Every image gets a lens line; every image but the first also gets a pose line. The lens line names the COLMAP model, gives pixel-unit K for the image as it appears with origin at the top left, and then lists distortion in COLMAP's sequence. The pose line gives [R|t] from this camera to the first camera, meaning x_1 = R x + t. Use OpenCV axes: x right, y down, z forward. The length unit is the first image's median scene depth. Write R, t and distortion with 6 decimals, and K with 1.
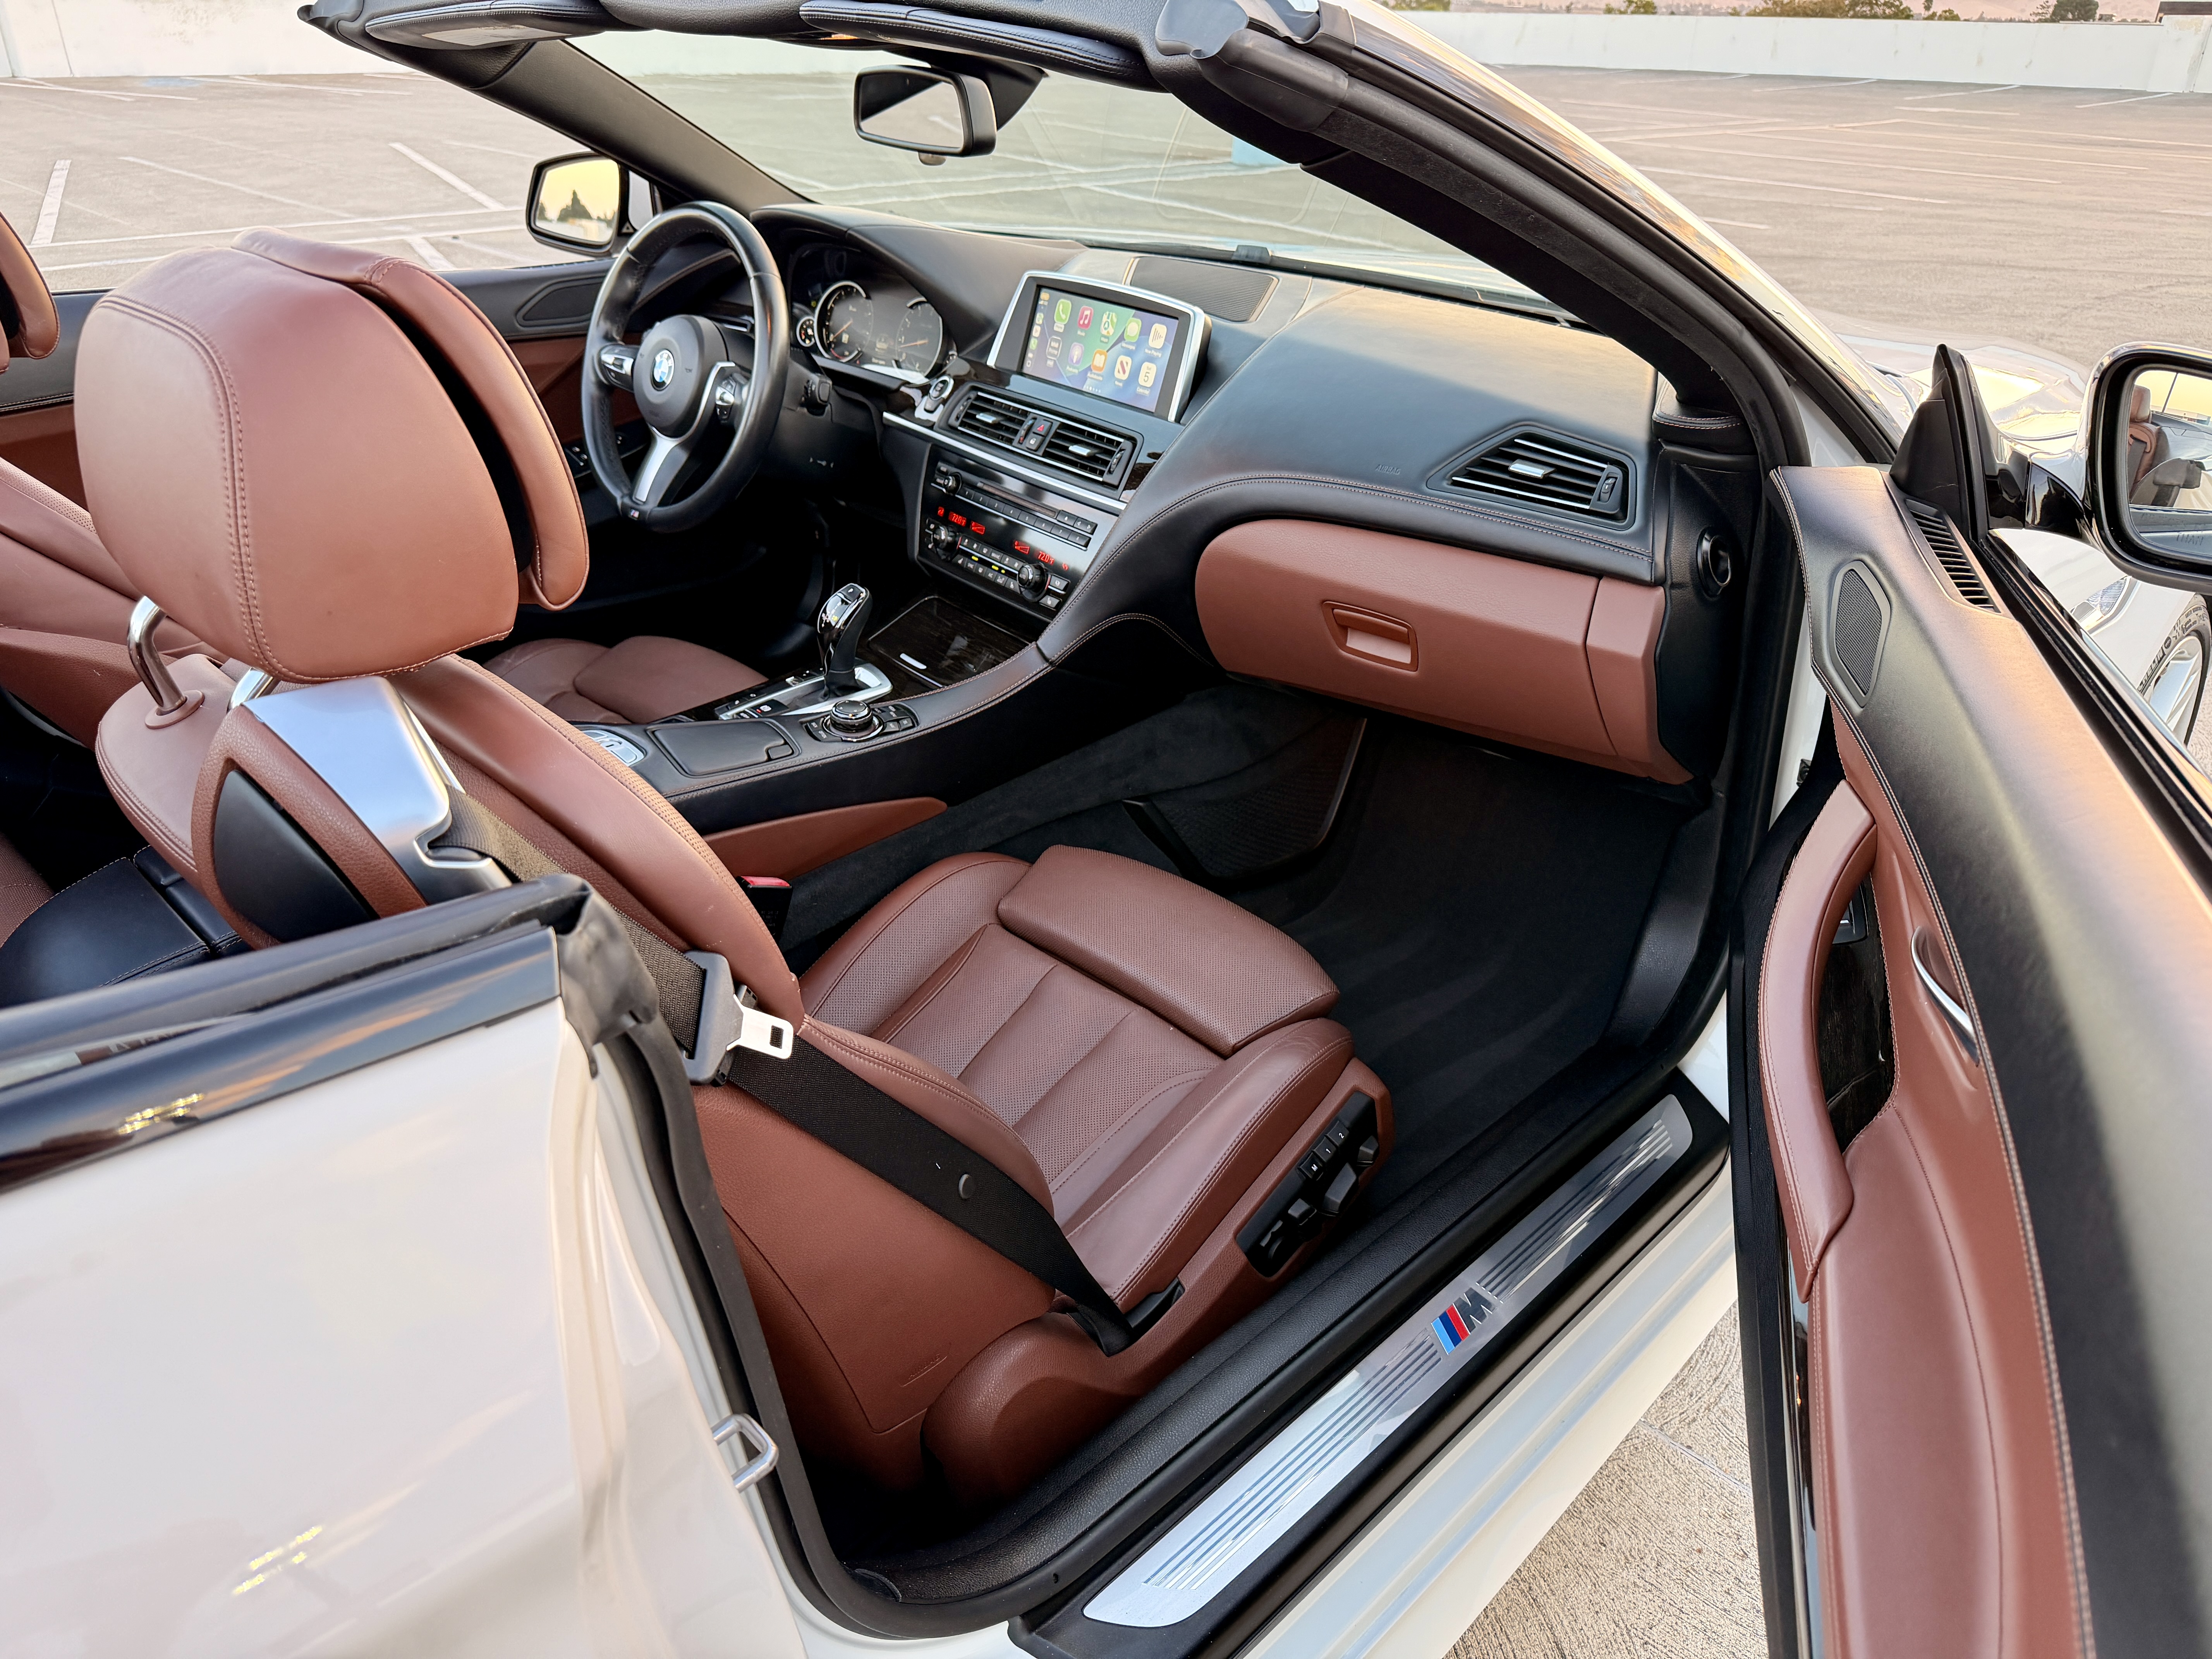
lens RADIAL K [[1593.7, 0, 1114.8], [0, 1593.7, 873.7], [0, 0, 1]] dist [0.034980, -0.047803]
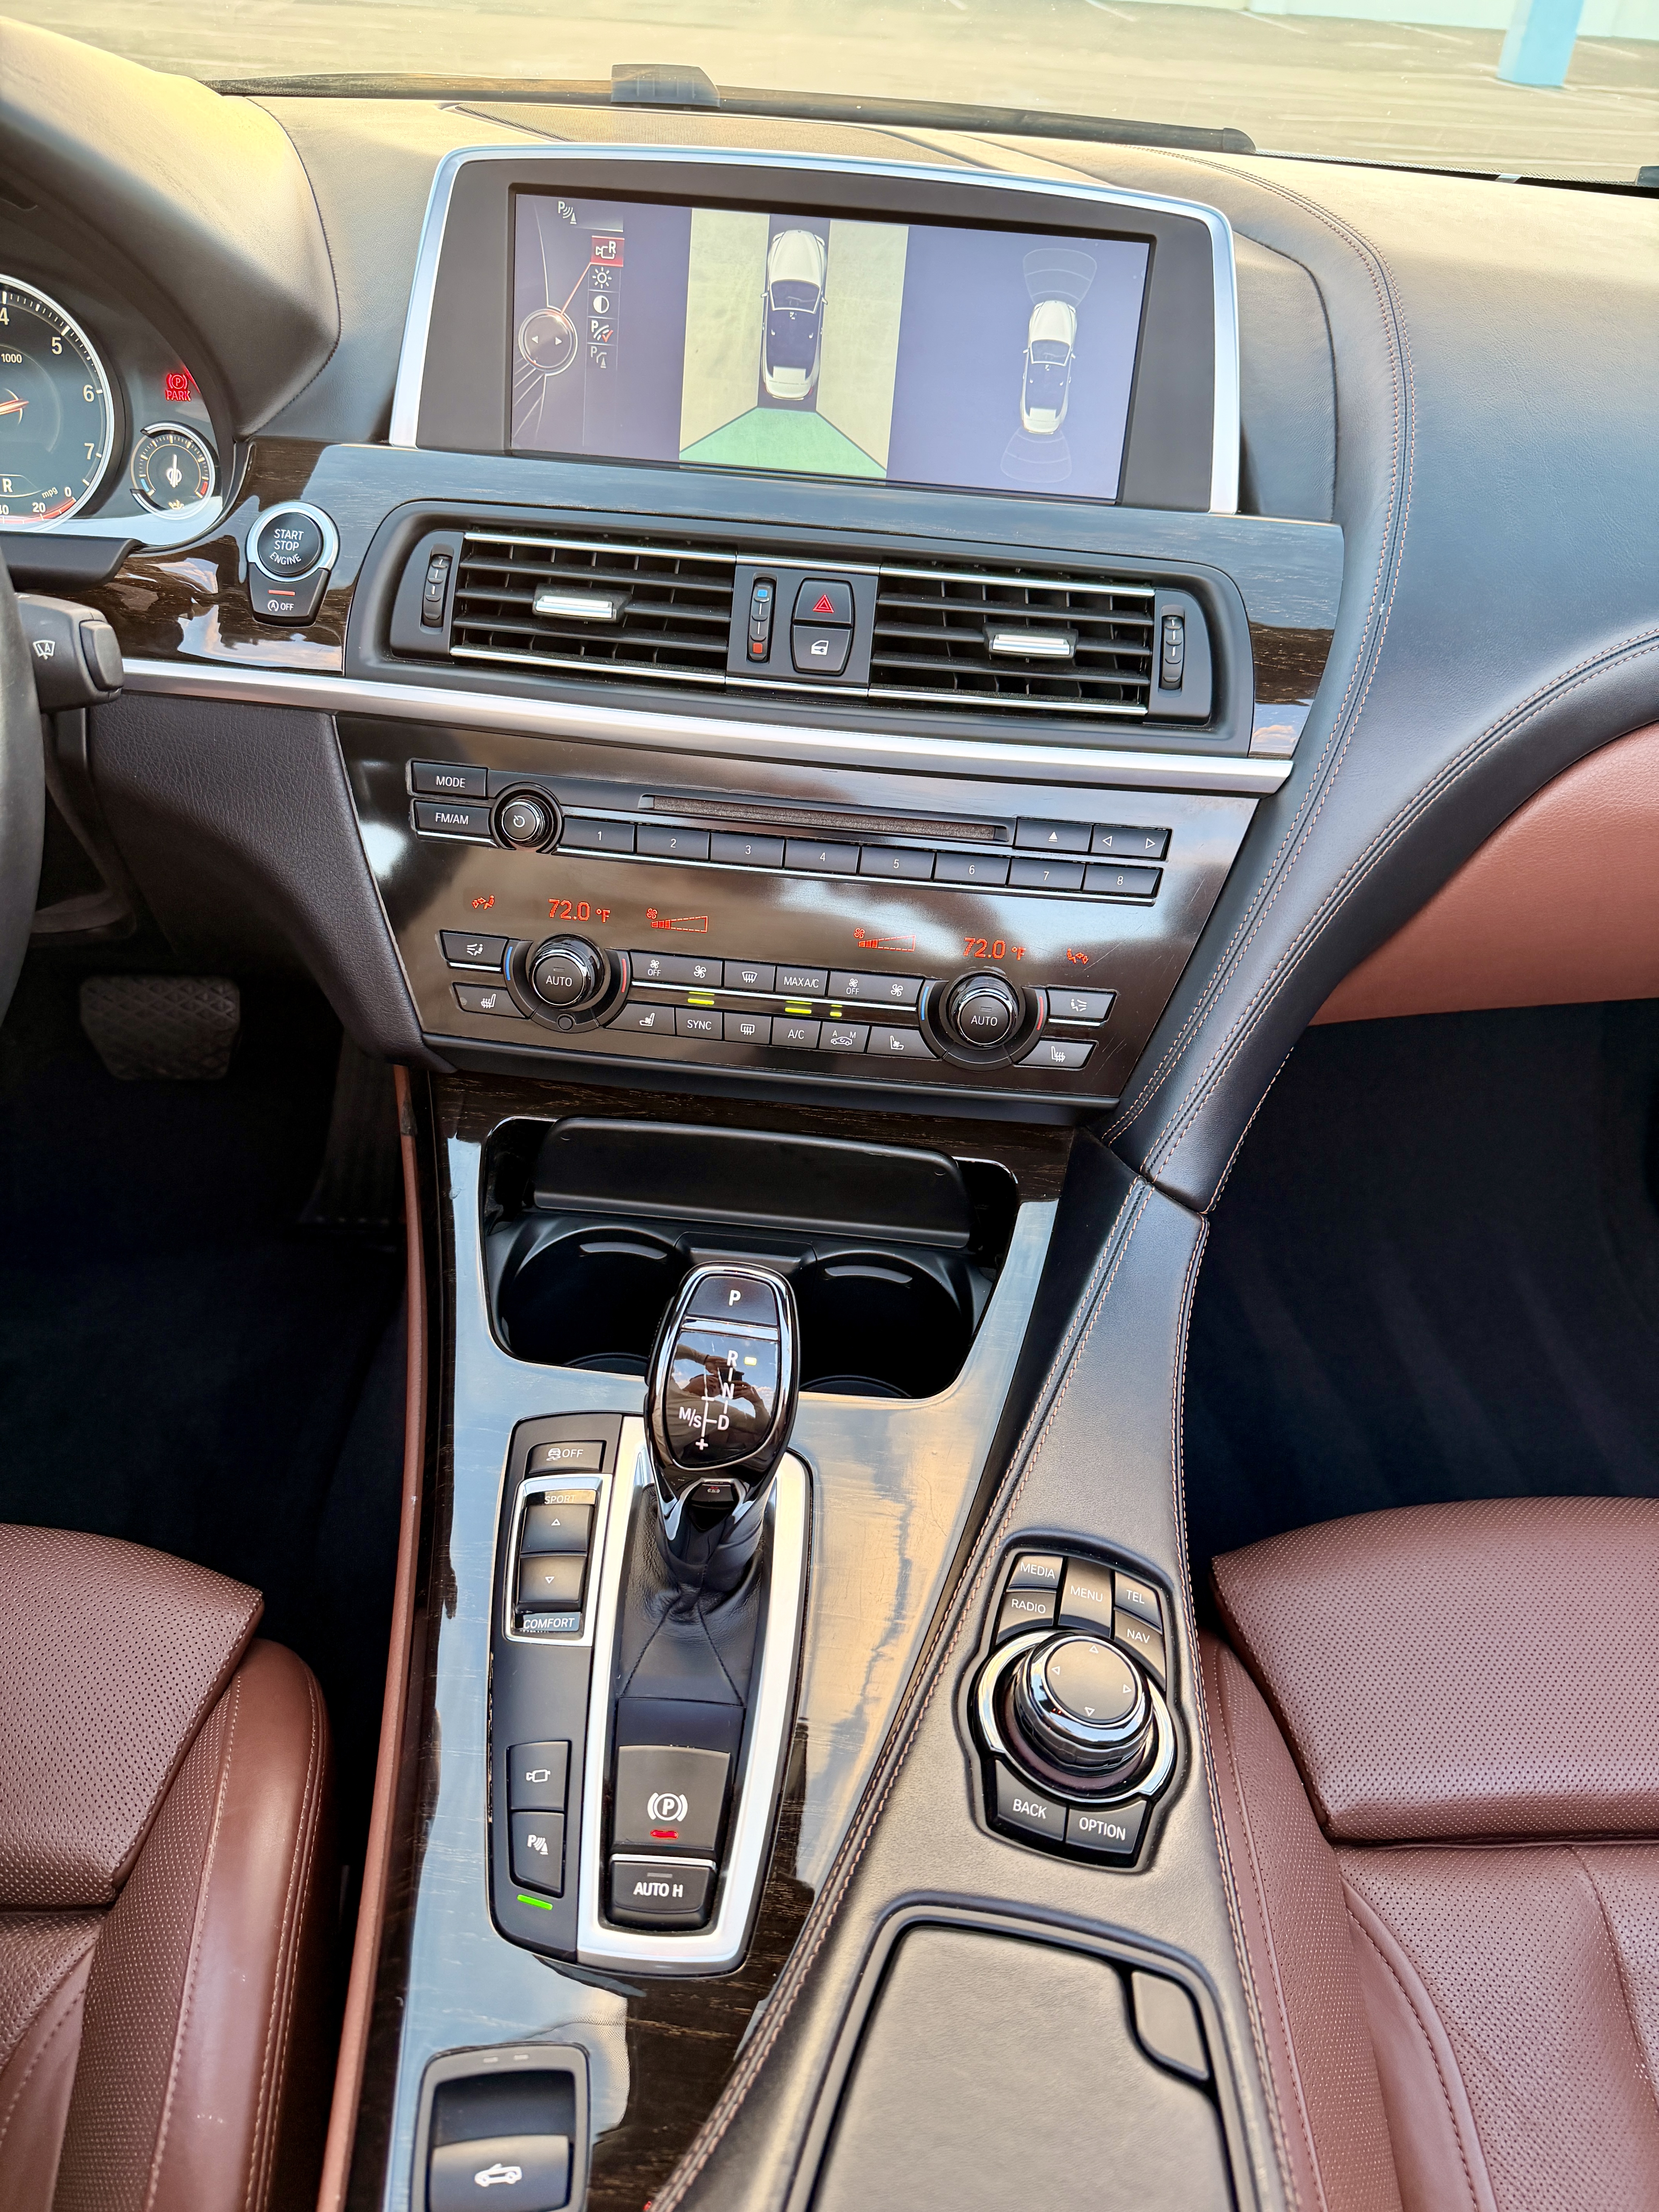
lens RADIAL K [[1593.7, 0, 814.1], [0, 1593.7, 1112.2], [0, 0, 1]] dist [0.034980, -0.047803]
pose [[0.675537, -0.424081, 0.603162, -0.309453], [0.313948, 0.905618, 0.285117, -0.278401], [-0.667148, -0.003246, 0.744918, 0.734773]]
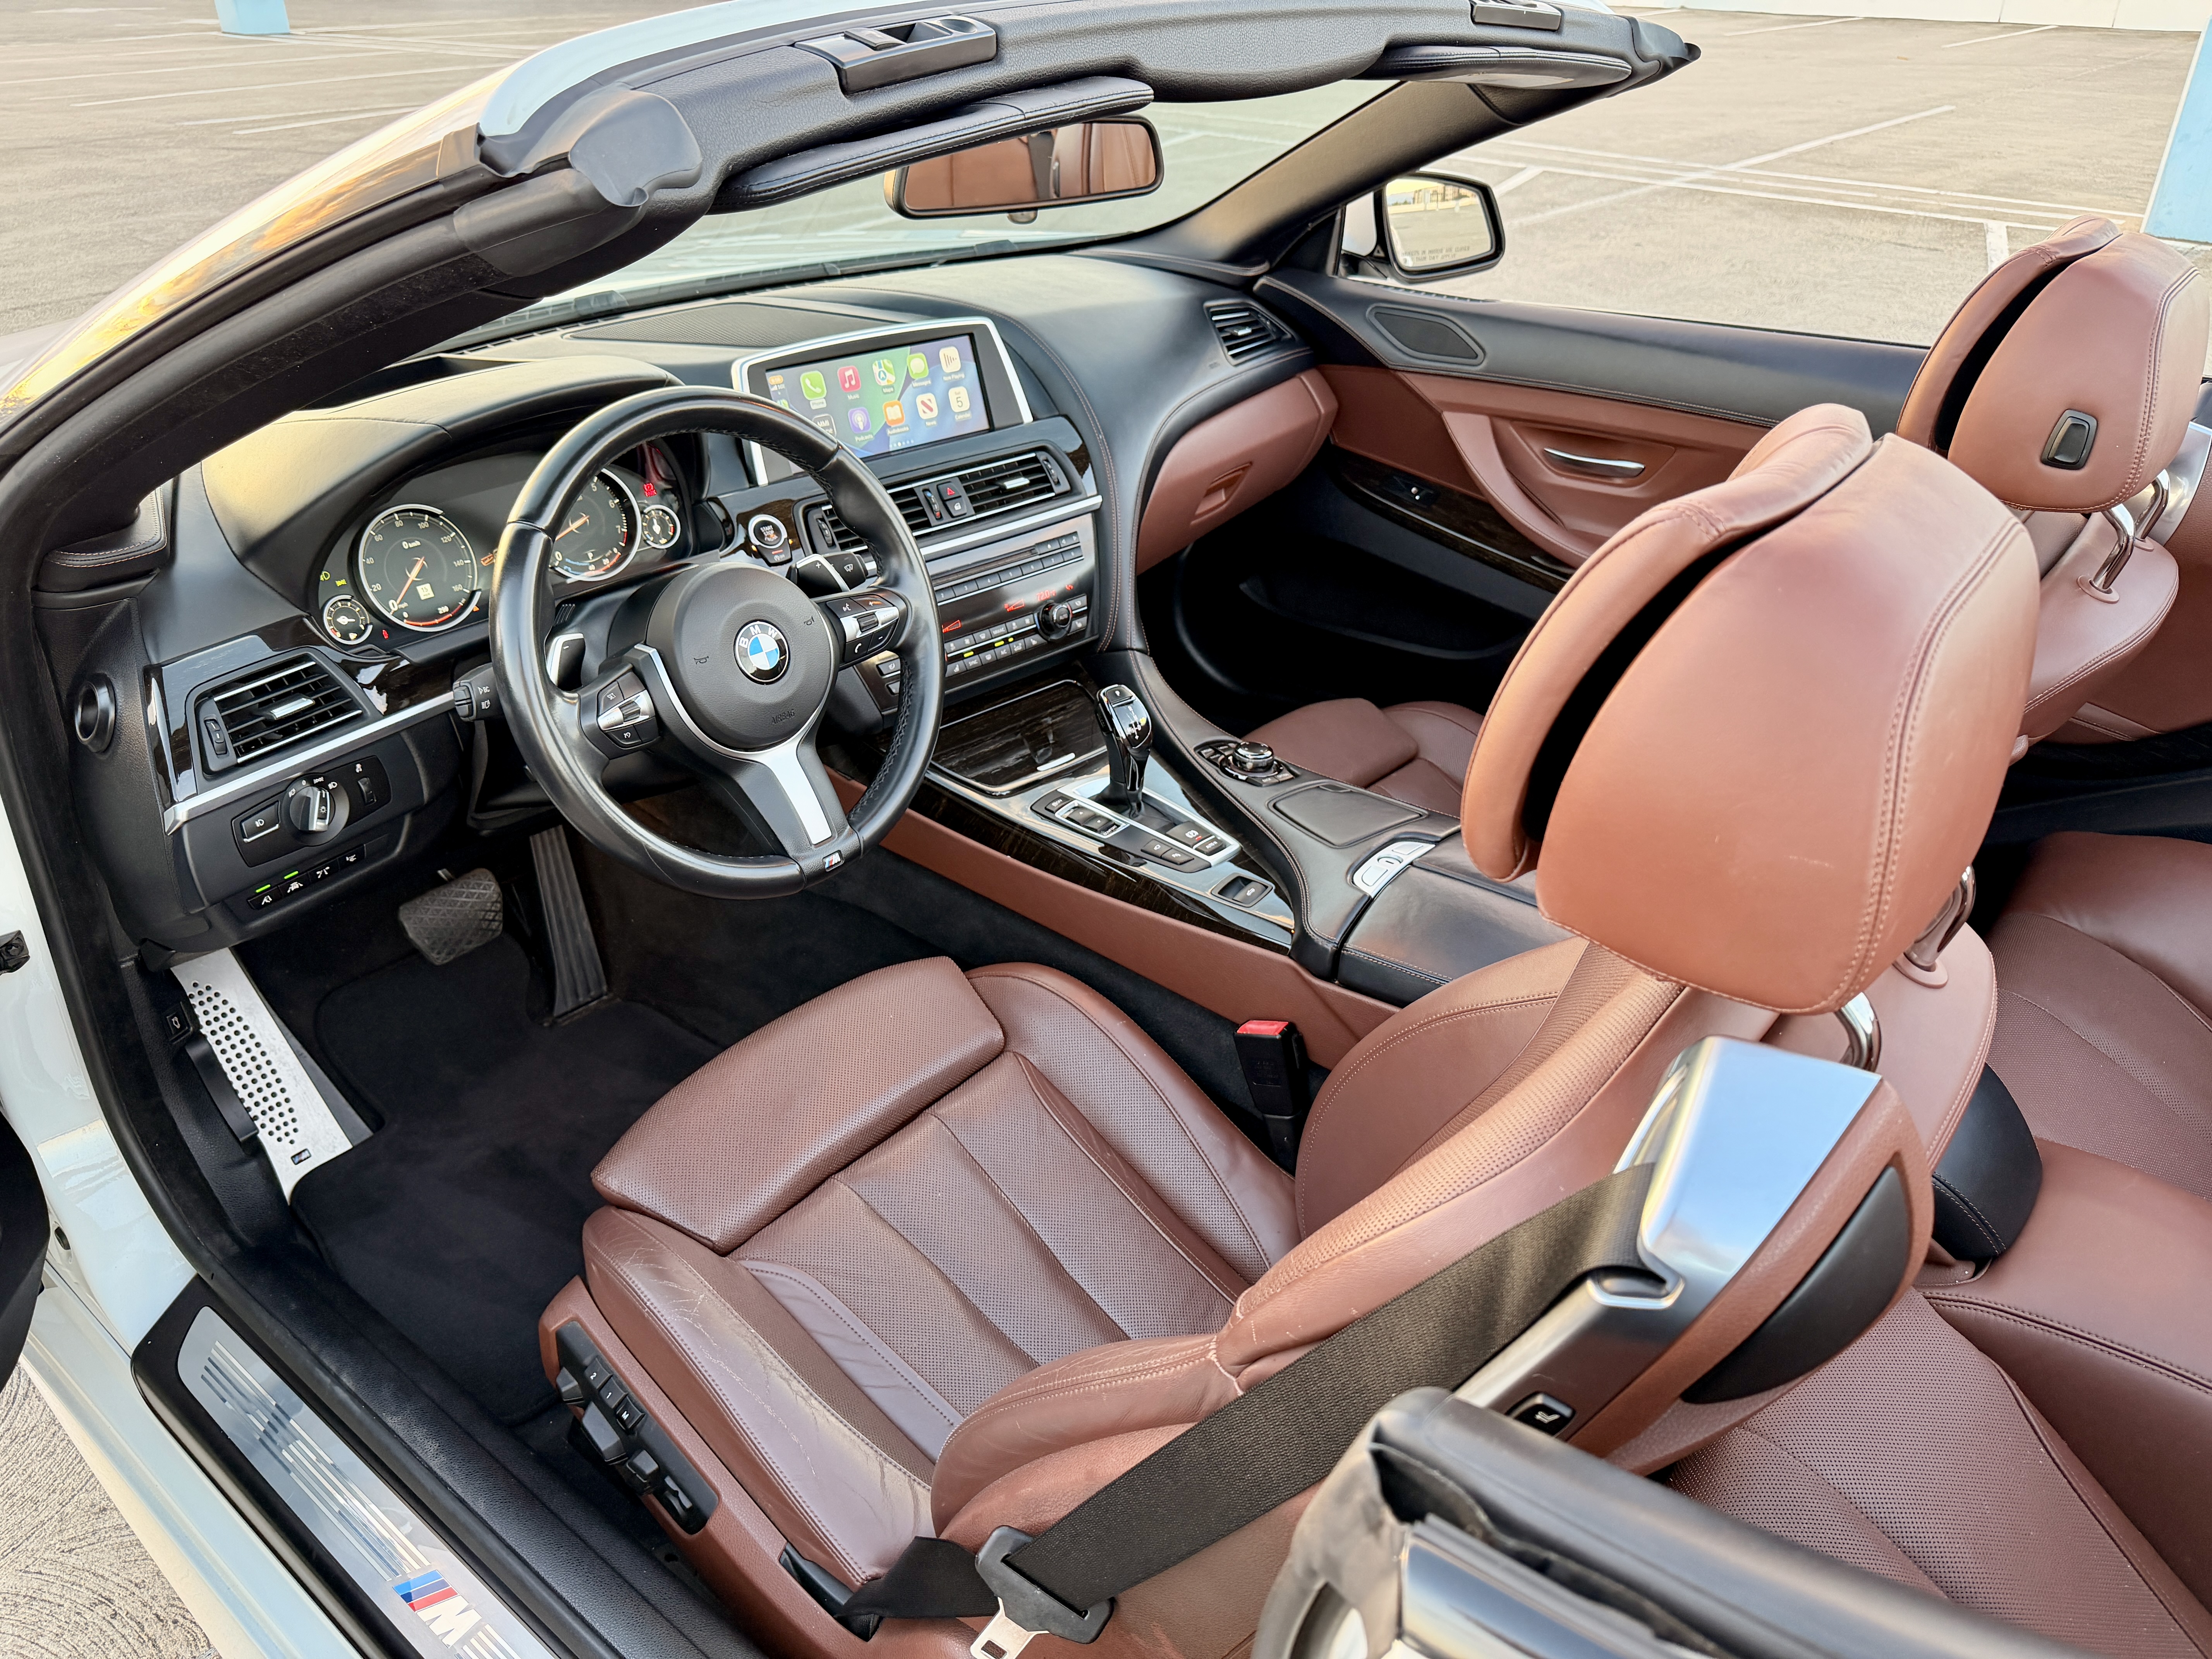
lens RADIAL K [[1593.7, 0, 1157.9], [0, 1593.7, 855.8], [0, 0, 1]] dist [0.034980, -0.047803]
pose [[-0.137456, -0.523249, 0.841021, -0.945481], [0.447997, 0.724428, 0.523930, -0.554705], [-0.883405, 0.448792, 0.134837, 0.862965]]
